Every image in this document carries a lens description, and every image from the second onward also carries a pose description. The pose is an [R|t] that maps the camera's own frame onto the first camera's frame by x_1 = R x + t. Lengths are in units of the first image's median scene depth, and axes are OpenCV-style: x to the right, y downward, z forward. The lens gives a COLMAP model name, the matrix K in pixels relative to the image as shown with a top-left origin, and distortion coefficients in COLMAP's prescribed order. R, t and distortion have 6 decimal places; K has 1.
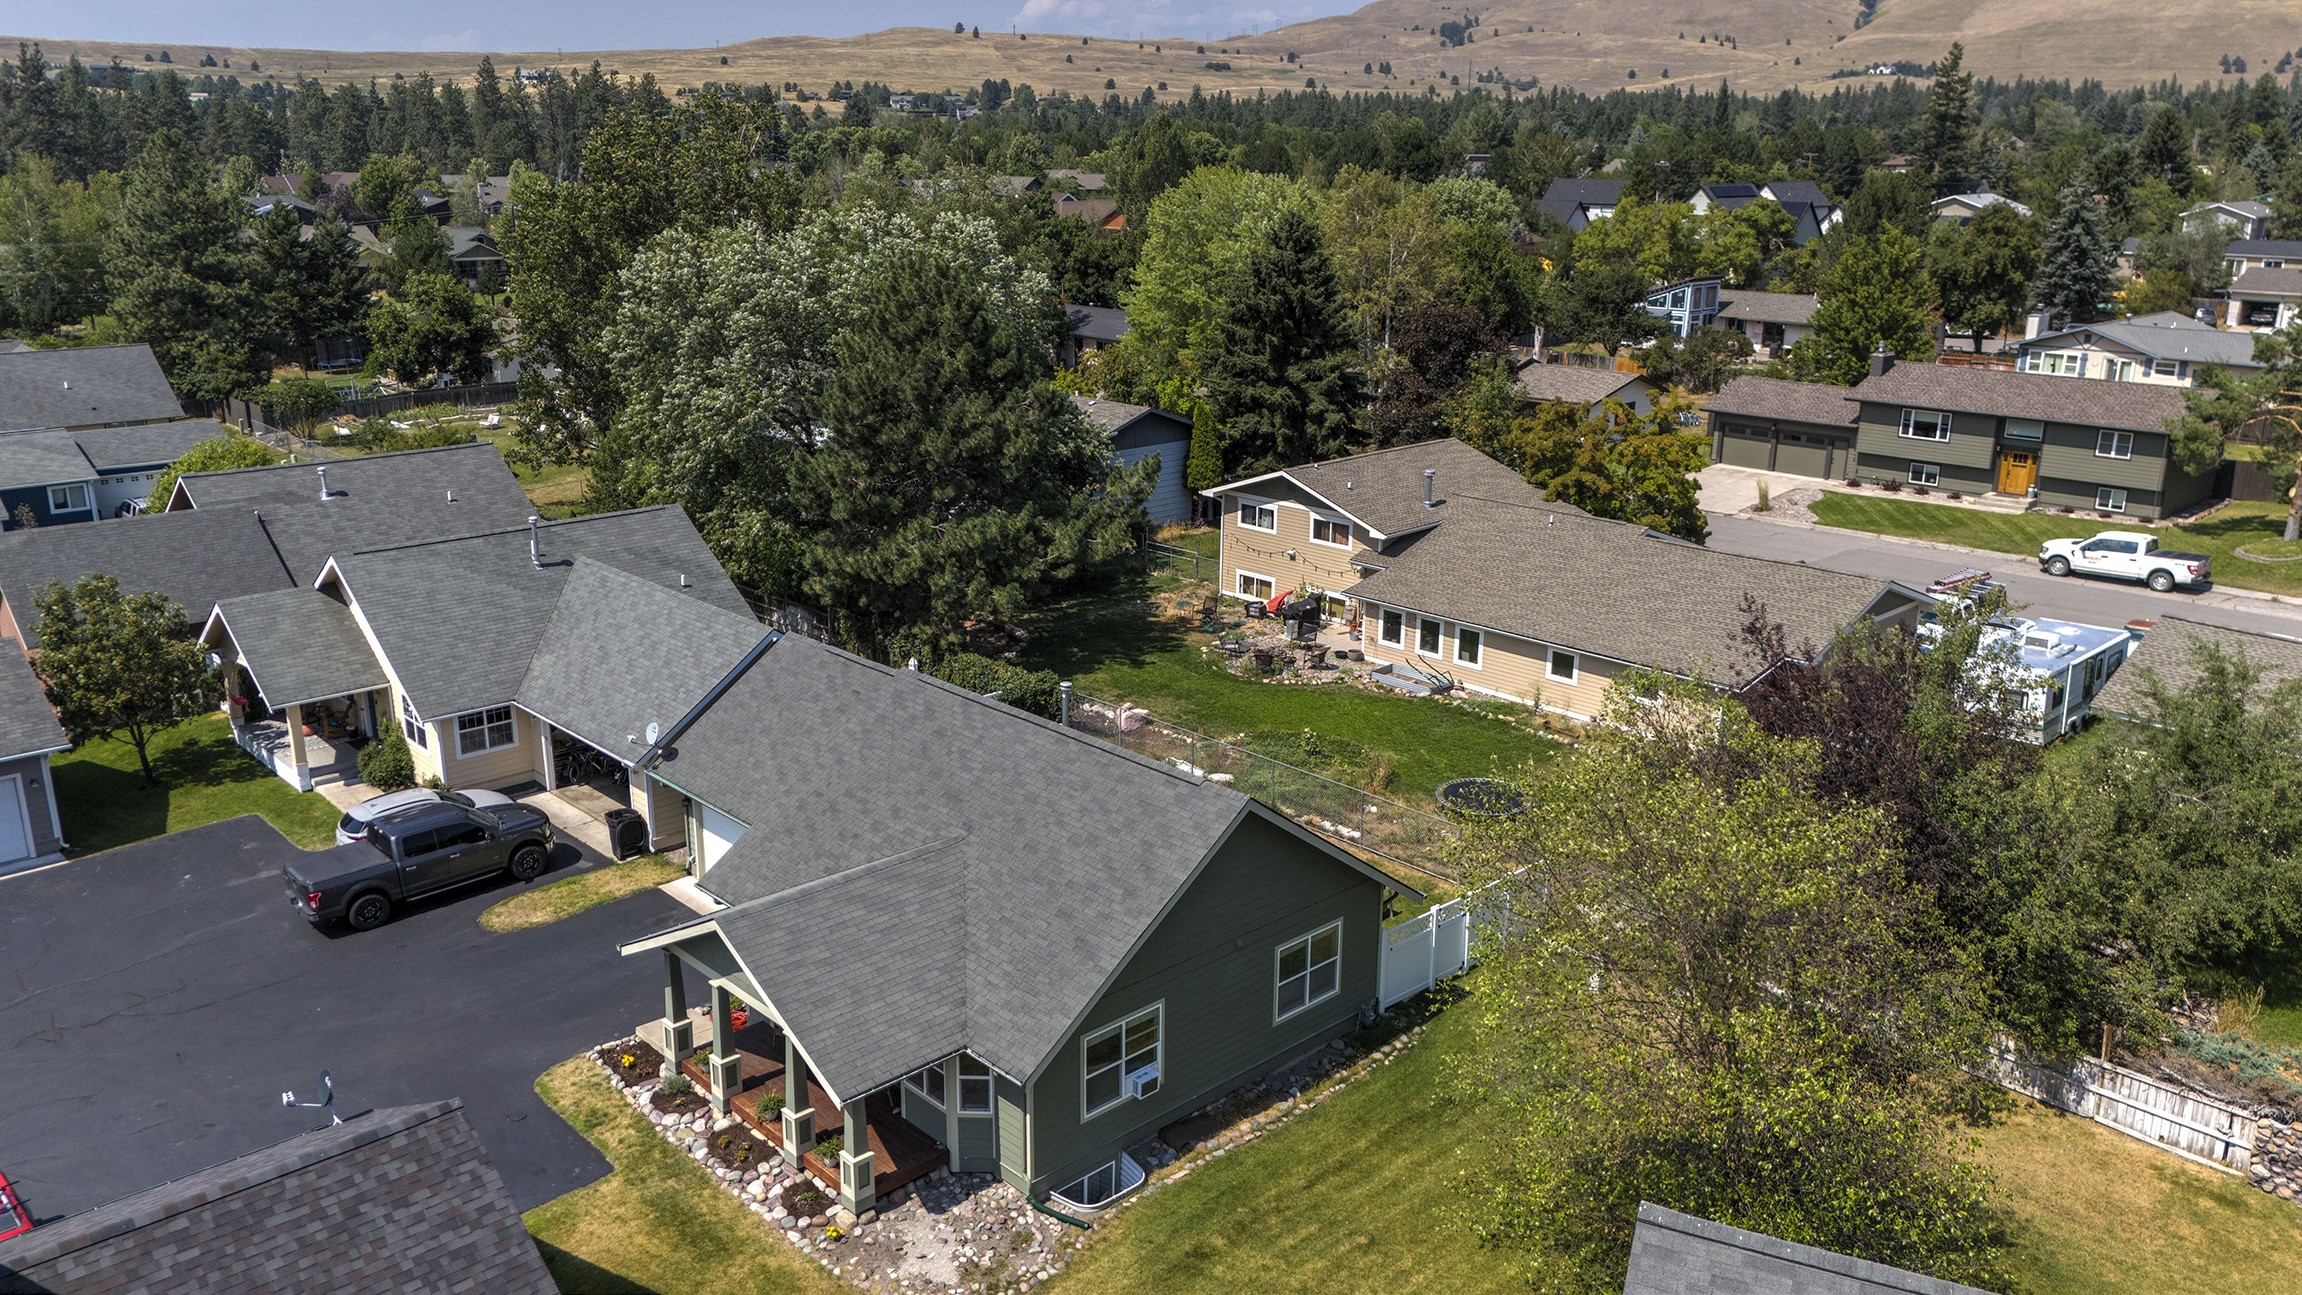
lens RADIAL K [[1686.6, 0, 1127.0], [0, 1686.6, 640.7], [0, 0, 1]] dist [0.081866, -0.094729]
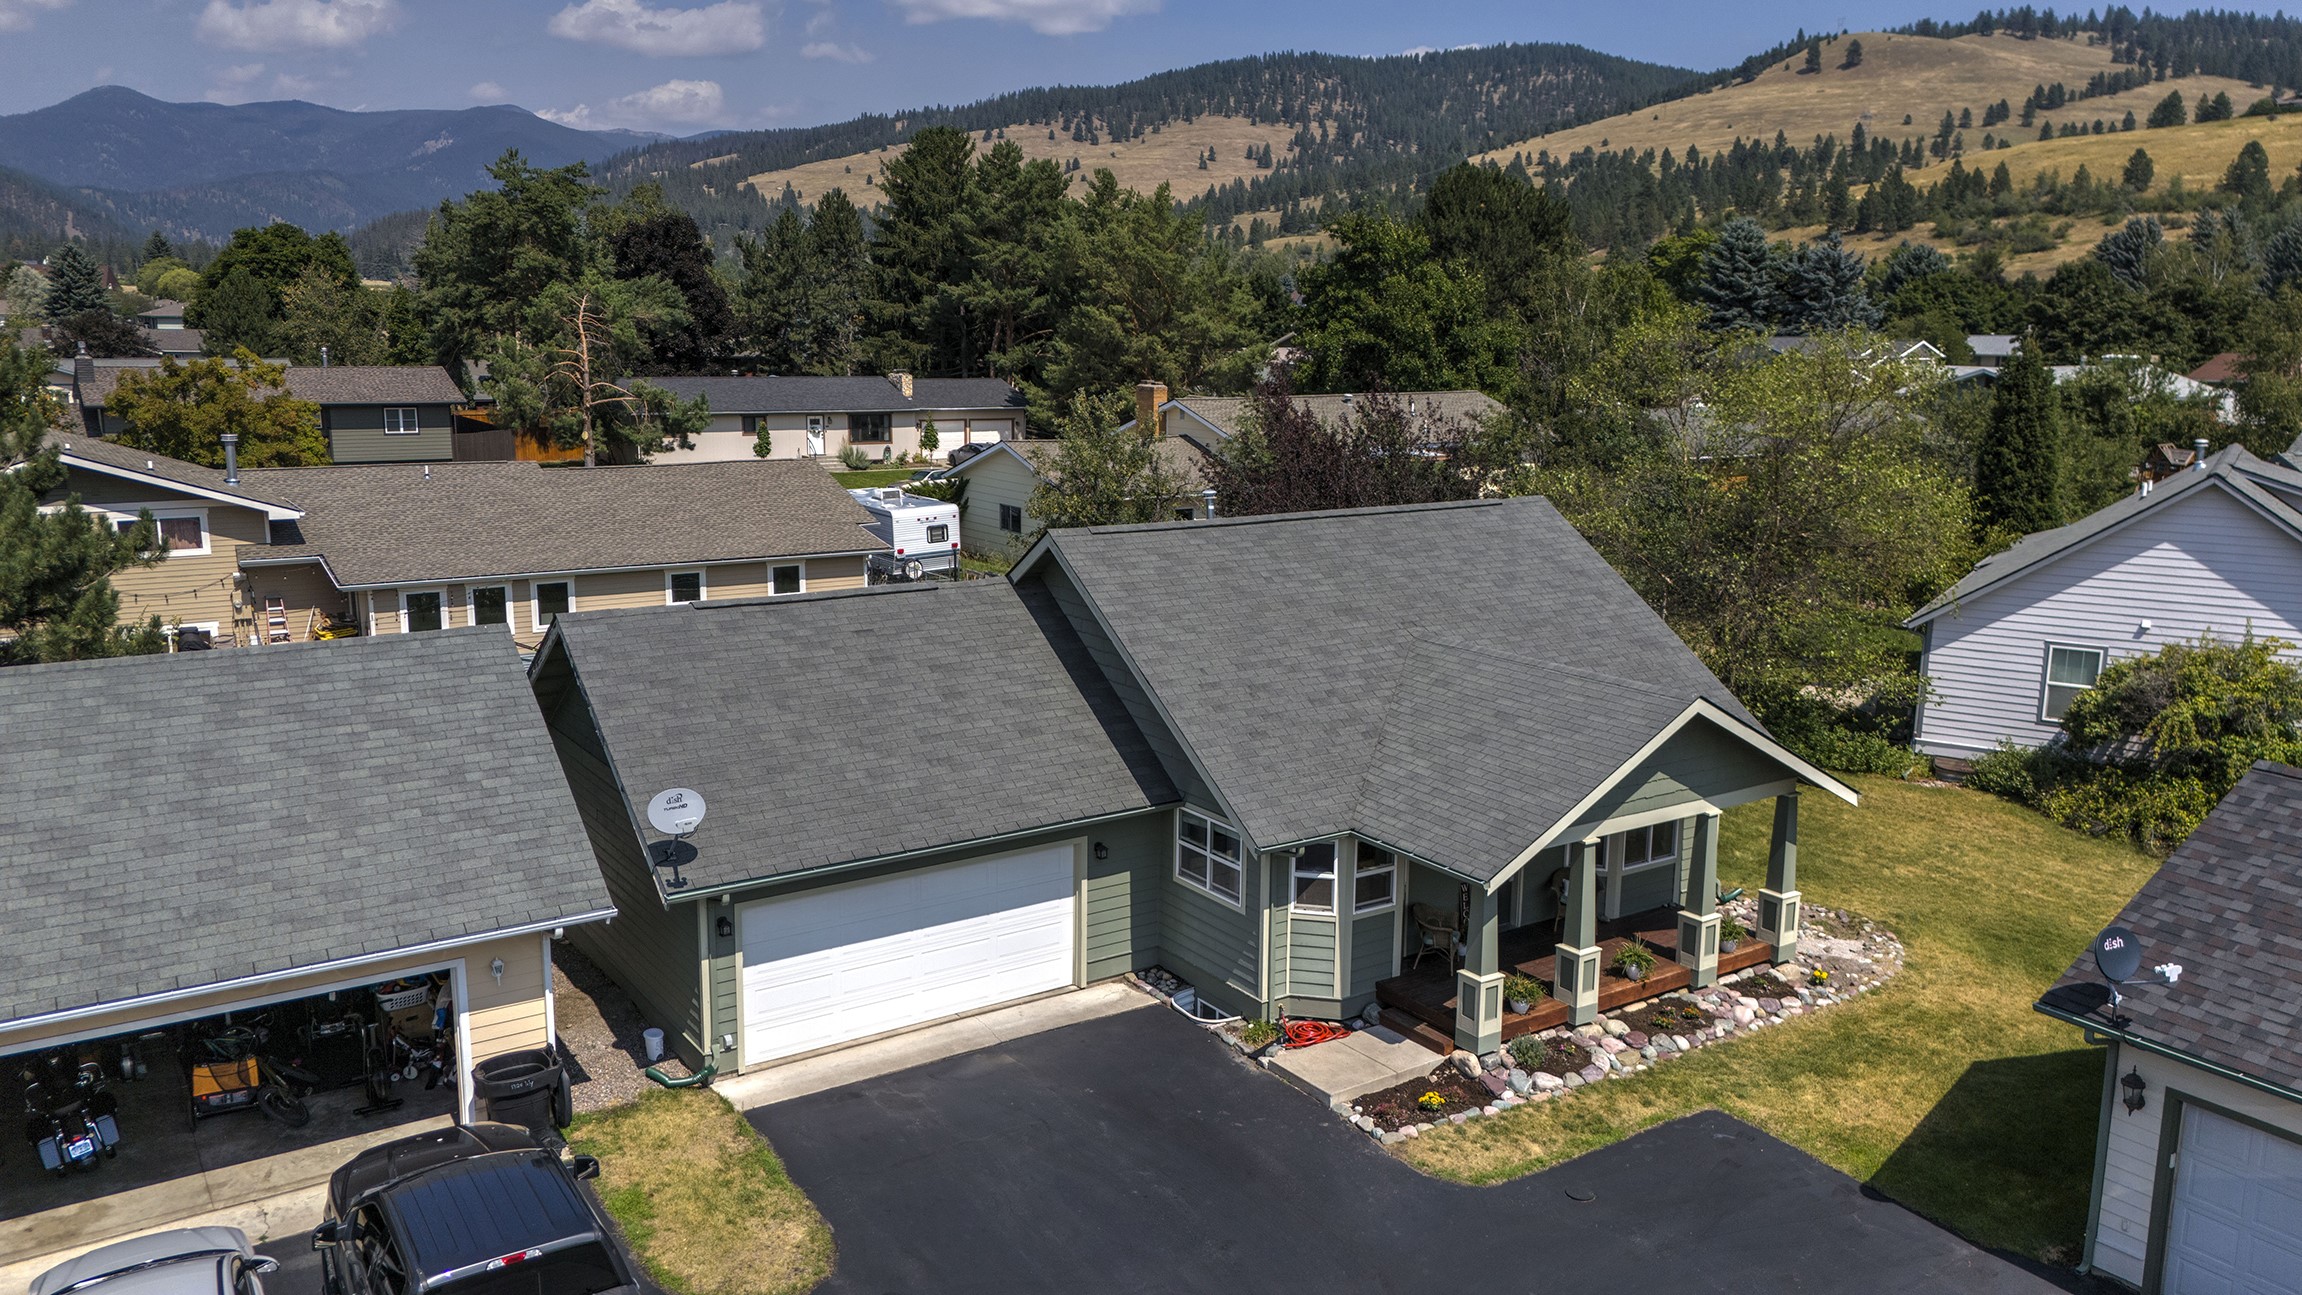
lens RADIAL K [[1687.2, 0, 1149.4], [0, 1687.2, 660.6], [0, 0, 1]] dist [0.077189, -0.074627]
pose [[0.153835, -0.198179, 0.968019, -0.473344], [0.269431, 0.950969, 0.151871, -0.015282], [-0.950653, 0.237451, 0.199687, 0.504056]]
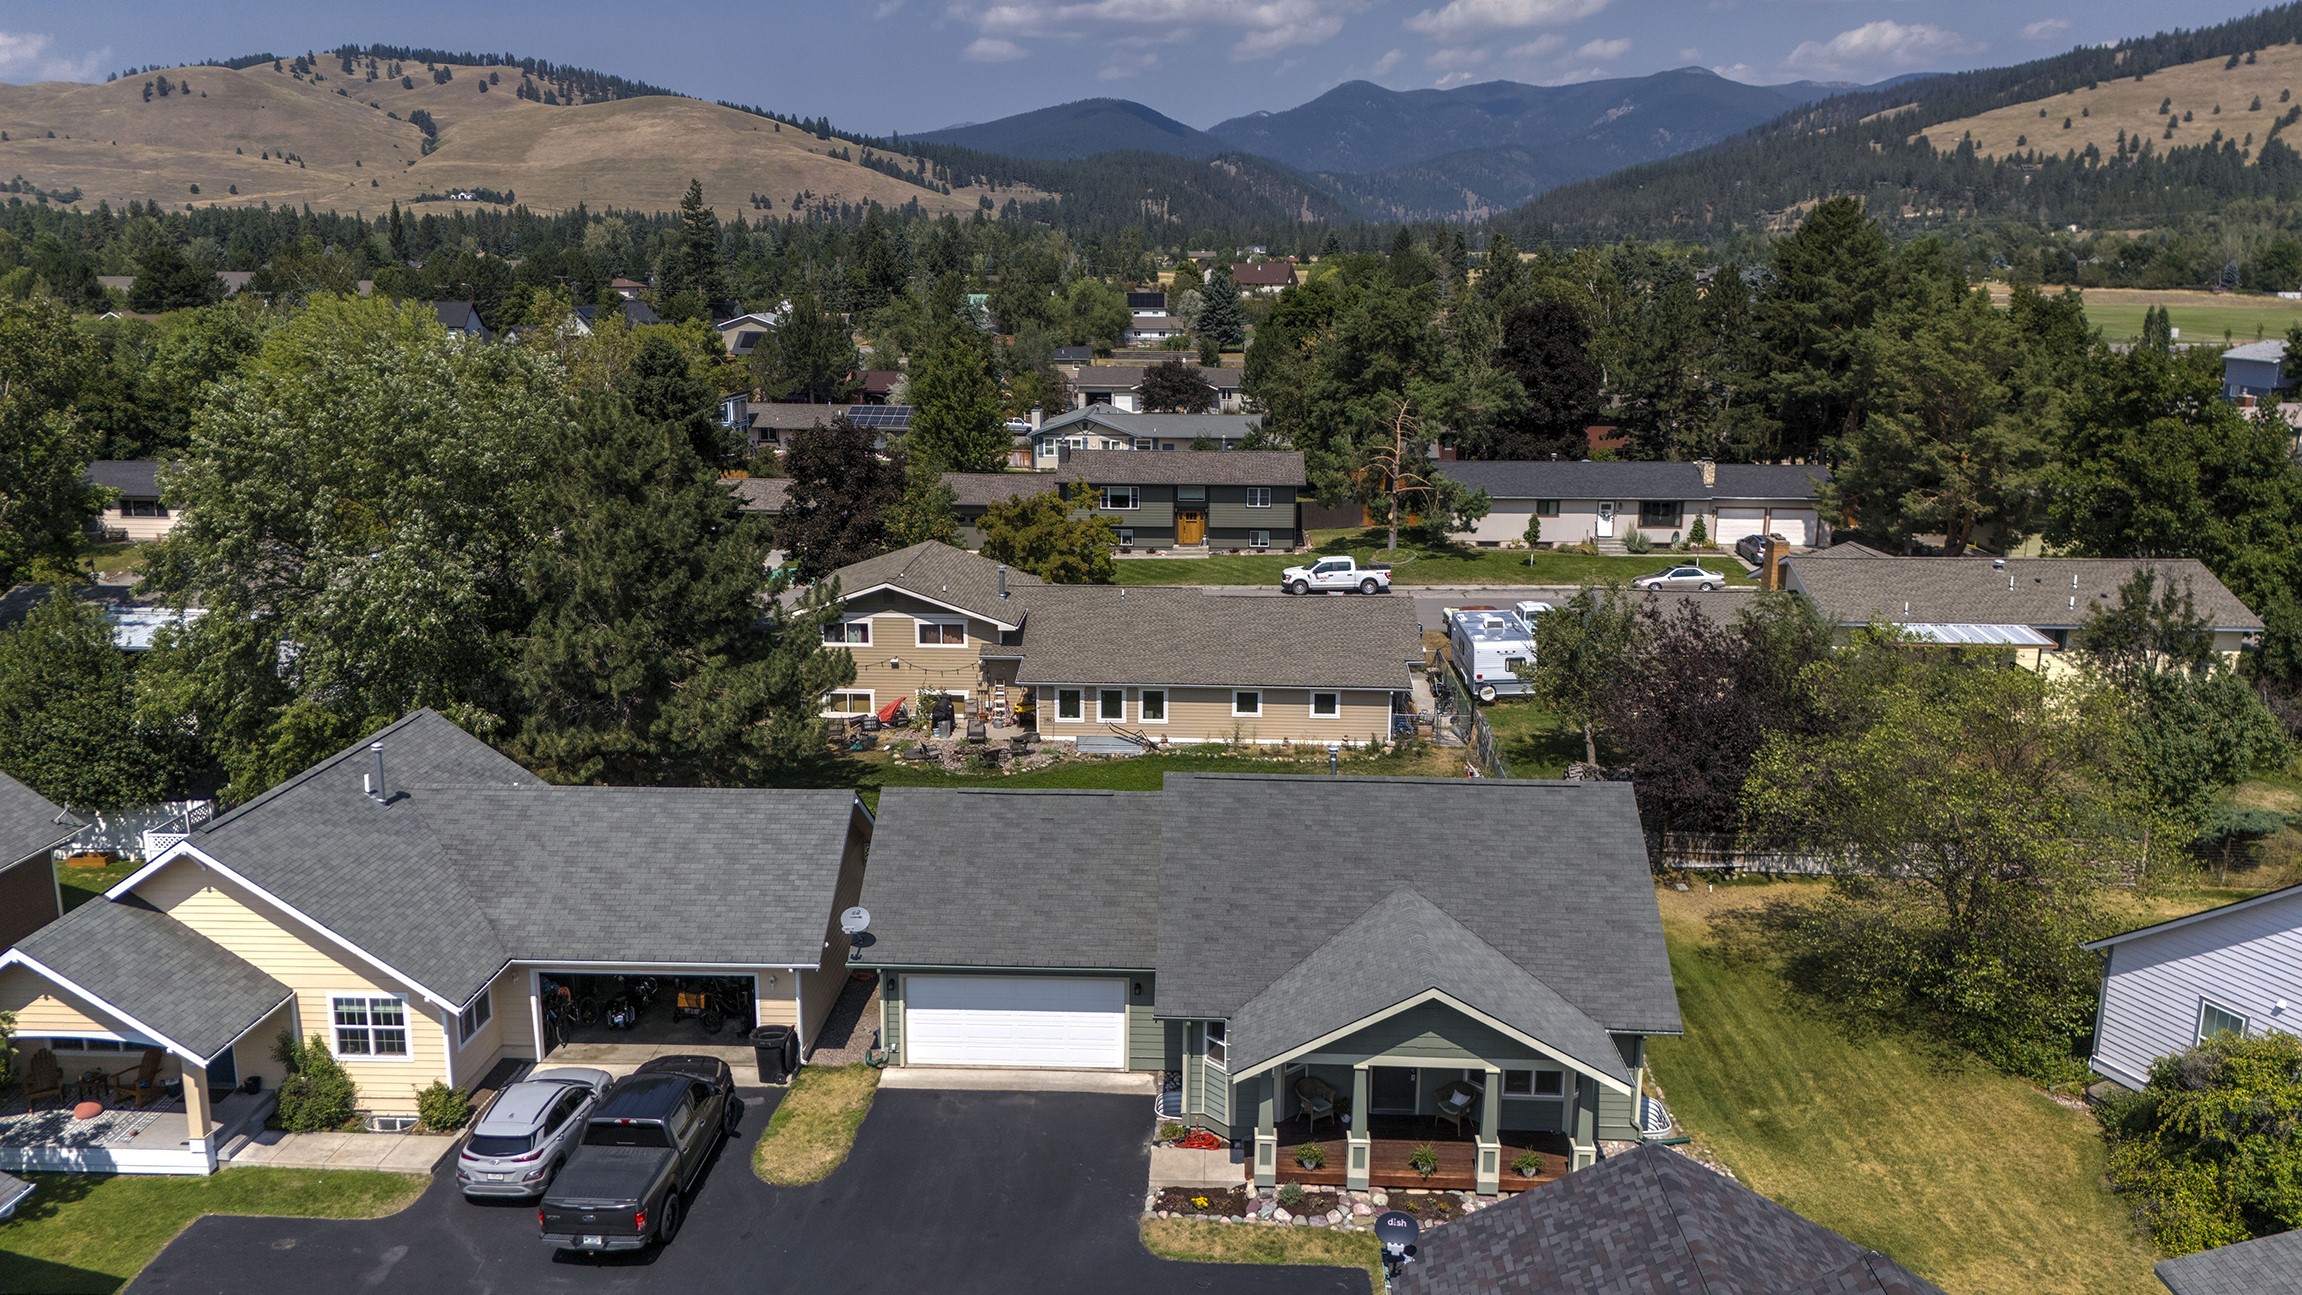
lens RADIAL K [[1687.2, 0, 1149.4], [0, 1687.2, 660.6], [0, 0, 1]] dist [0.077189, -0.074627]
pose [[0.712241, -0.158310, 0.683849, -0.501383], [0.196121, 0.980317, 0.022679, -0.045920], [-0.673980, 0.117964, 0.729271, 0.147082]]
